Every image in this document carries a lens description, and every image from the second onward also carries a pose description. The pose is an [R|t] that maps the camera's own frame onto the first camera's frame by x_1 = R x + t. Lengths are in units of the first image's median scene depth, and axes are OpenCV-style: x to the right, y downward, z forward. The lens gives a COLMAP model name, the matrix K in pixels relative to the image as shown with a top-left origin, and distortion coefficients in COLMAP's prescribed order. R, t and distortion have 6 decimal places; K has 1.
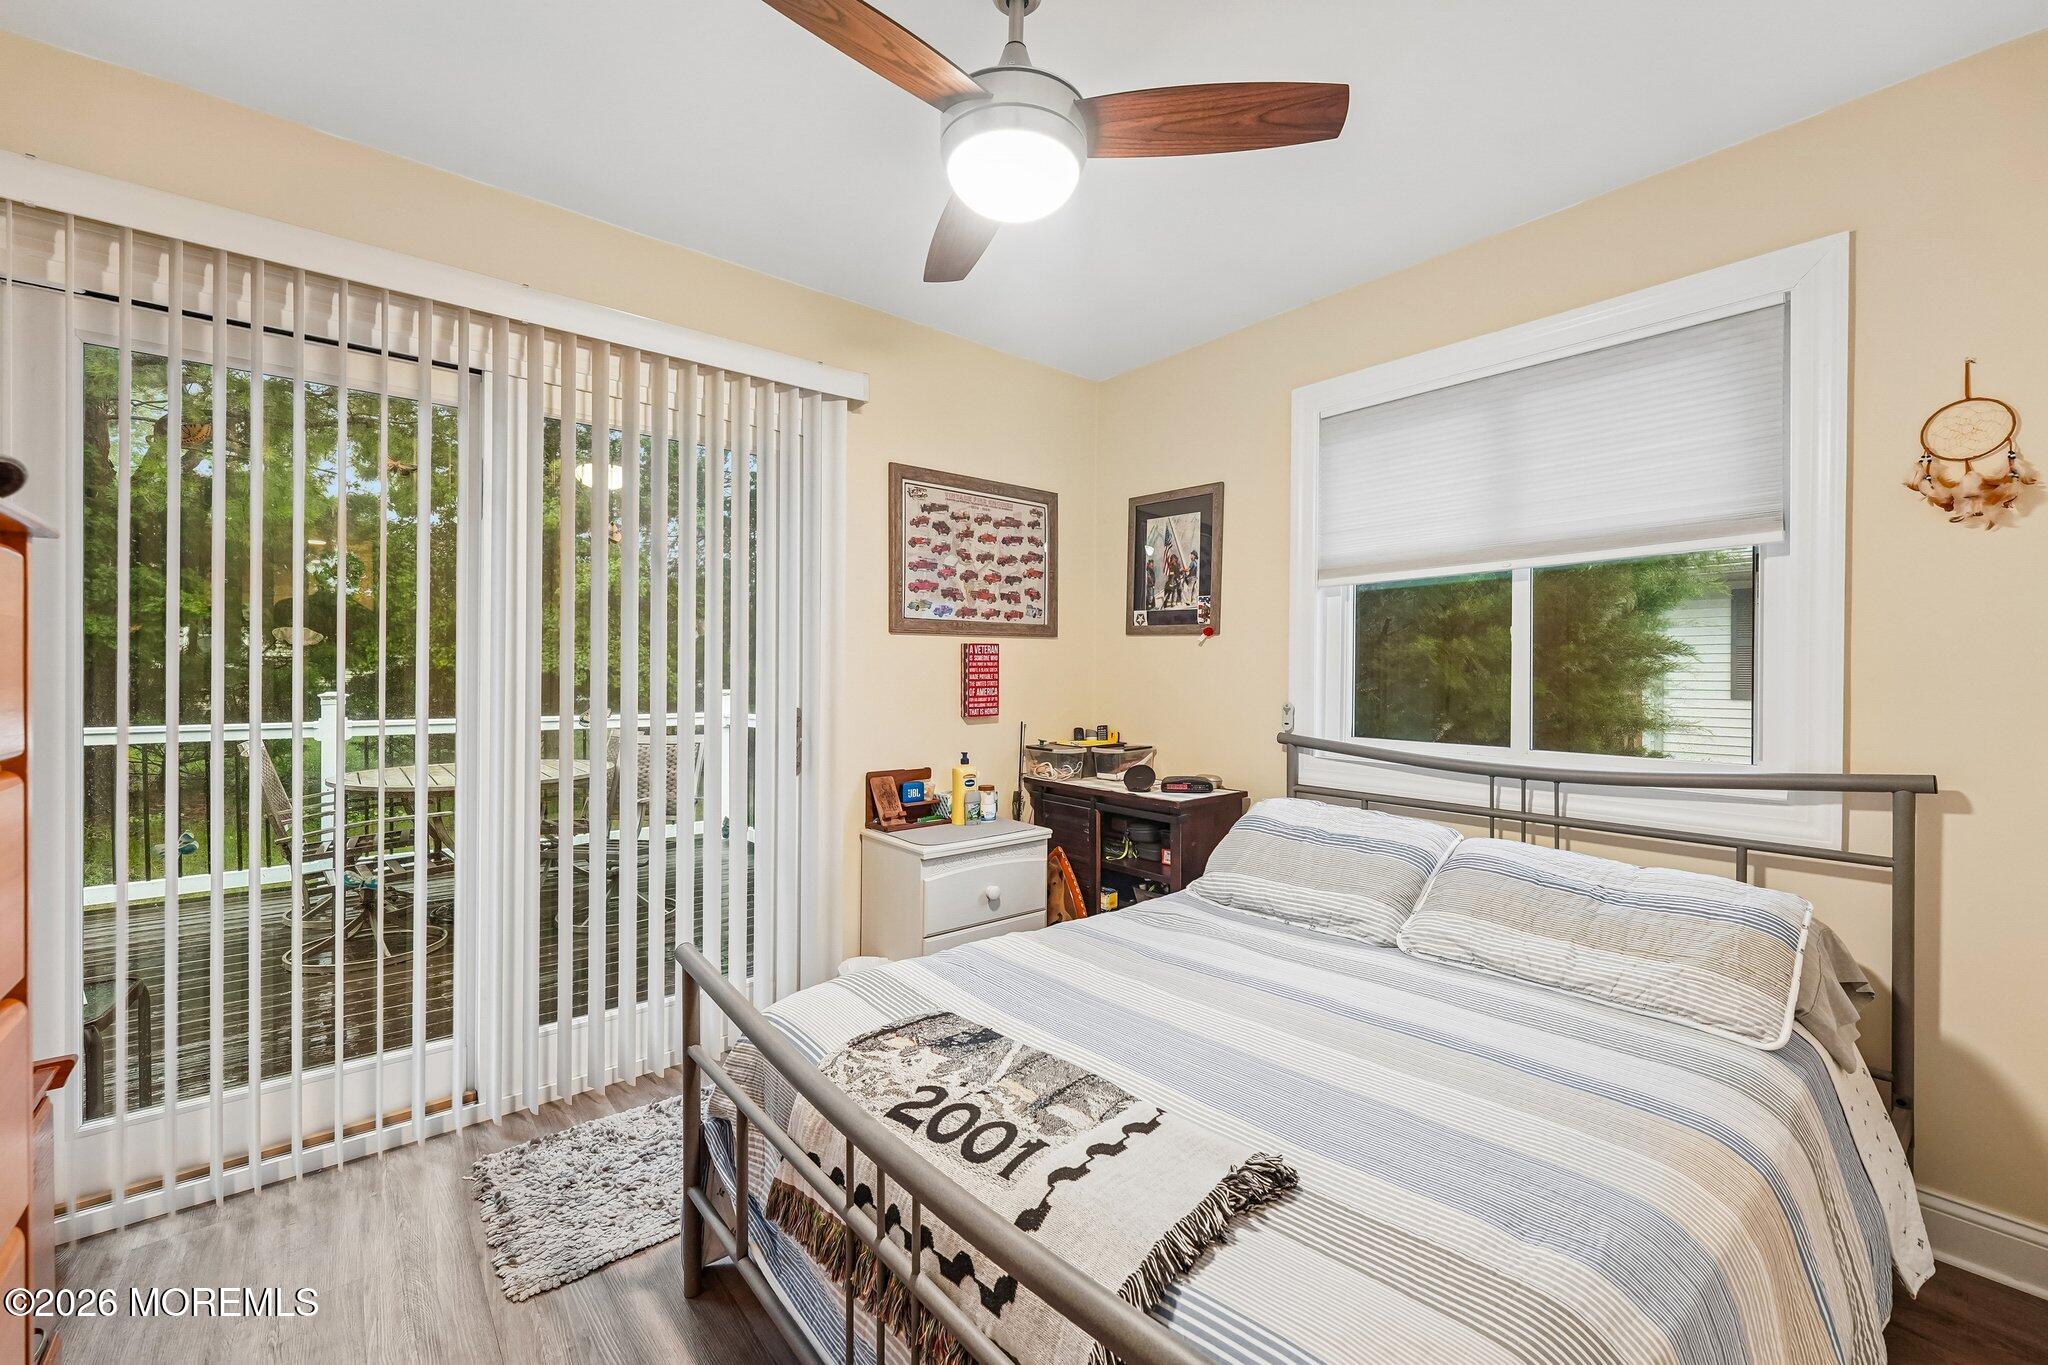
lens RADIAL K [[832.8, 0, 1019.8], [0, 832.8, 680.0], [0, 0, 1]] dist [0.008417, -0.001452]
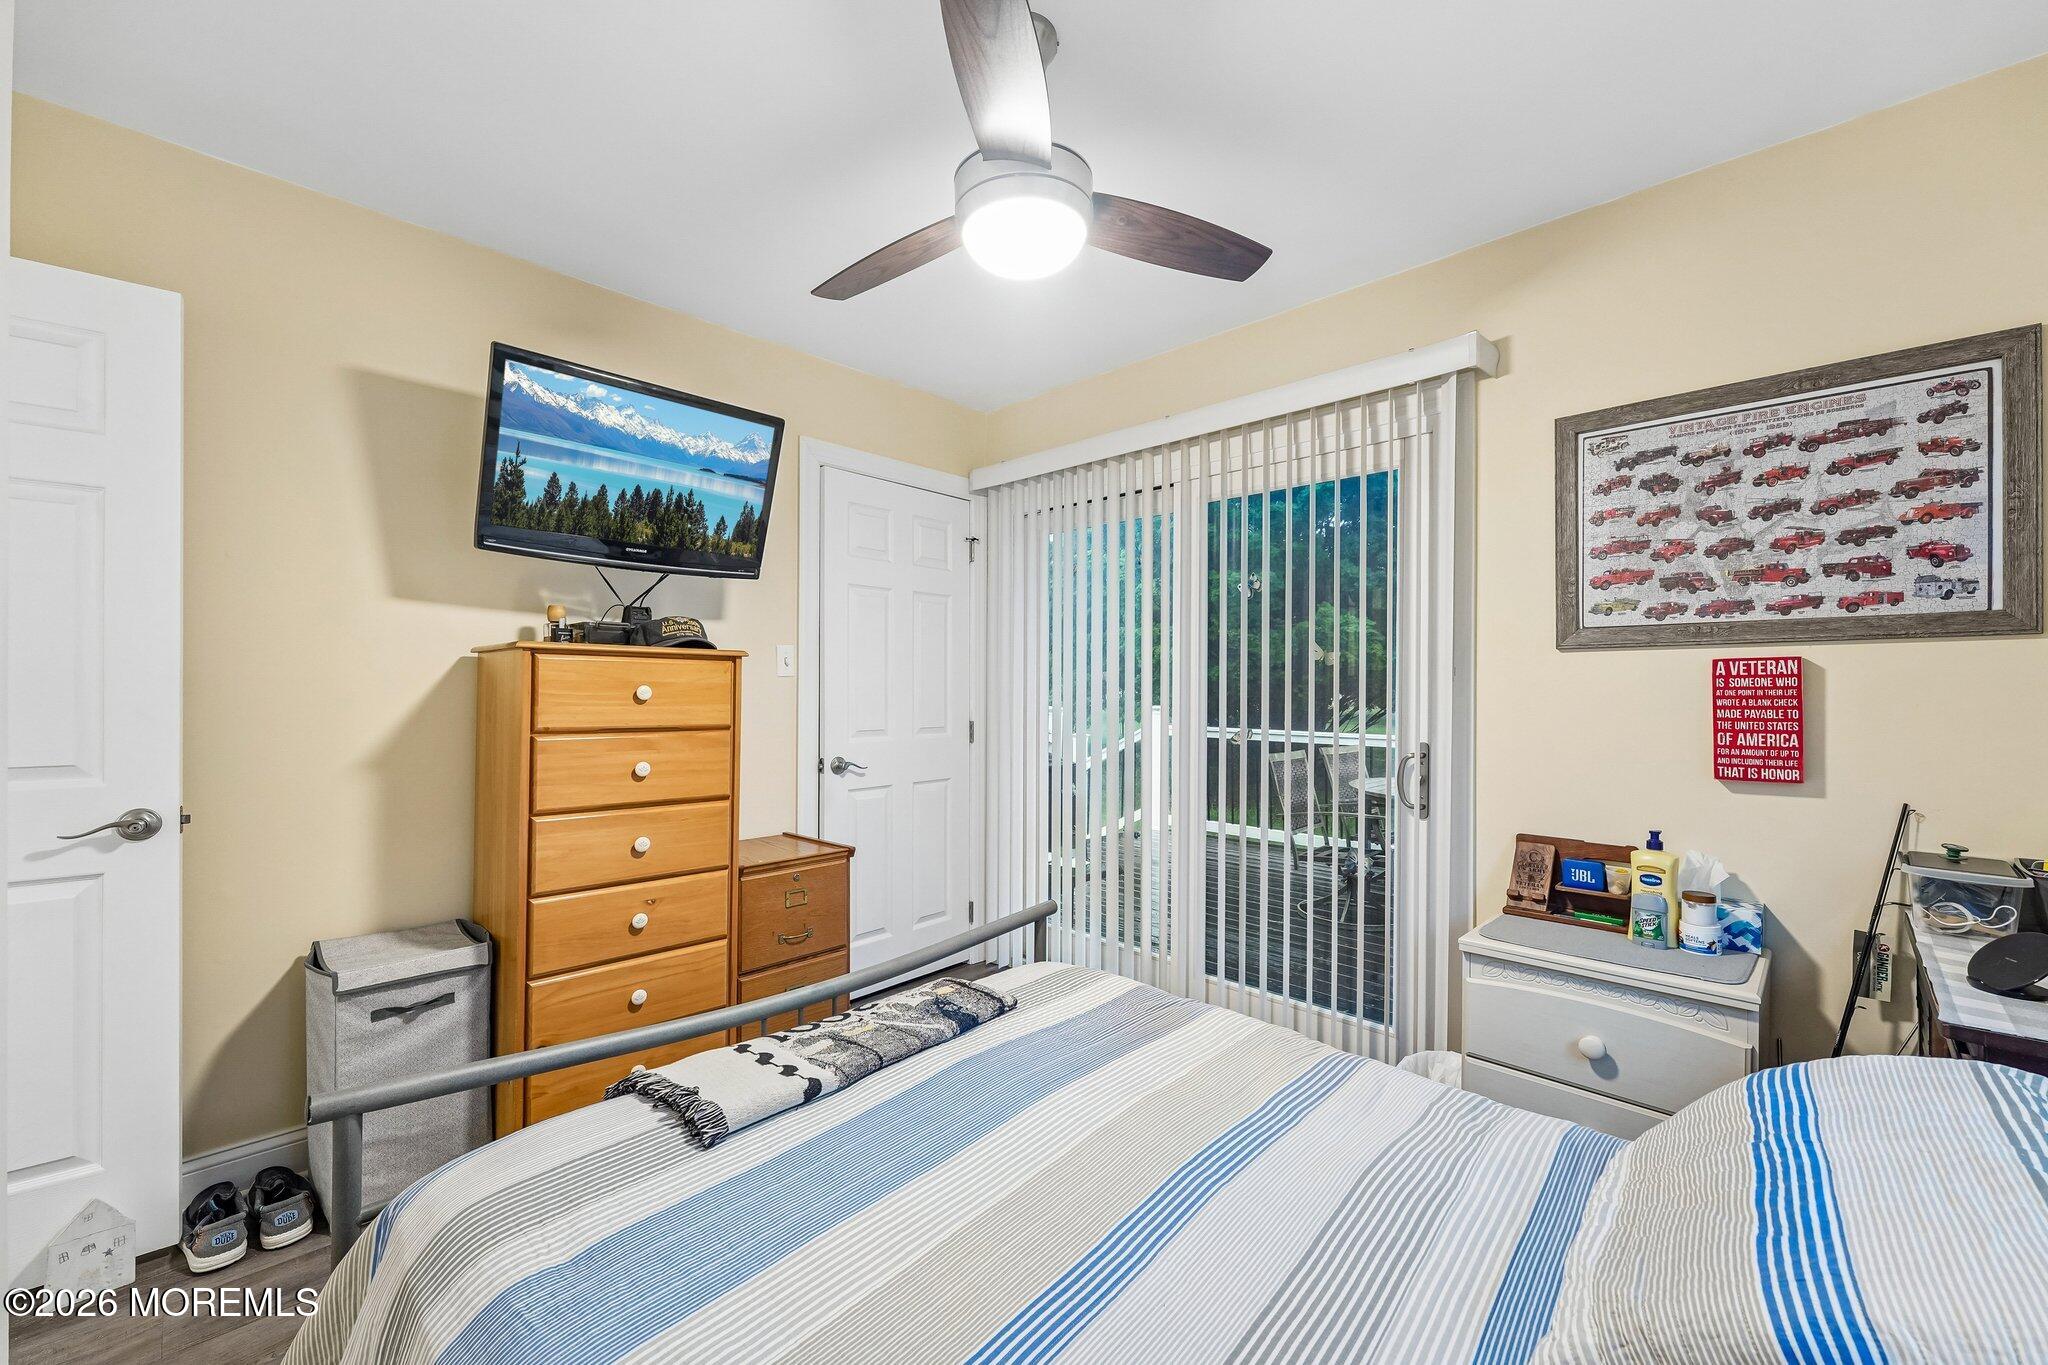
lens RADIAL K [[832.8, 0, 1019.4], [0, 832.8, 679.1], [0, 0, 1]] dist [0.008417, -0.001452]
pose [[0.078956, -0.009725, -0.996831, 0.509117], [-0.013396, 0.999852, -0.010816, -0.015722], [0.996788, 0.014208, 0.078814, 0.441468]]
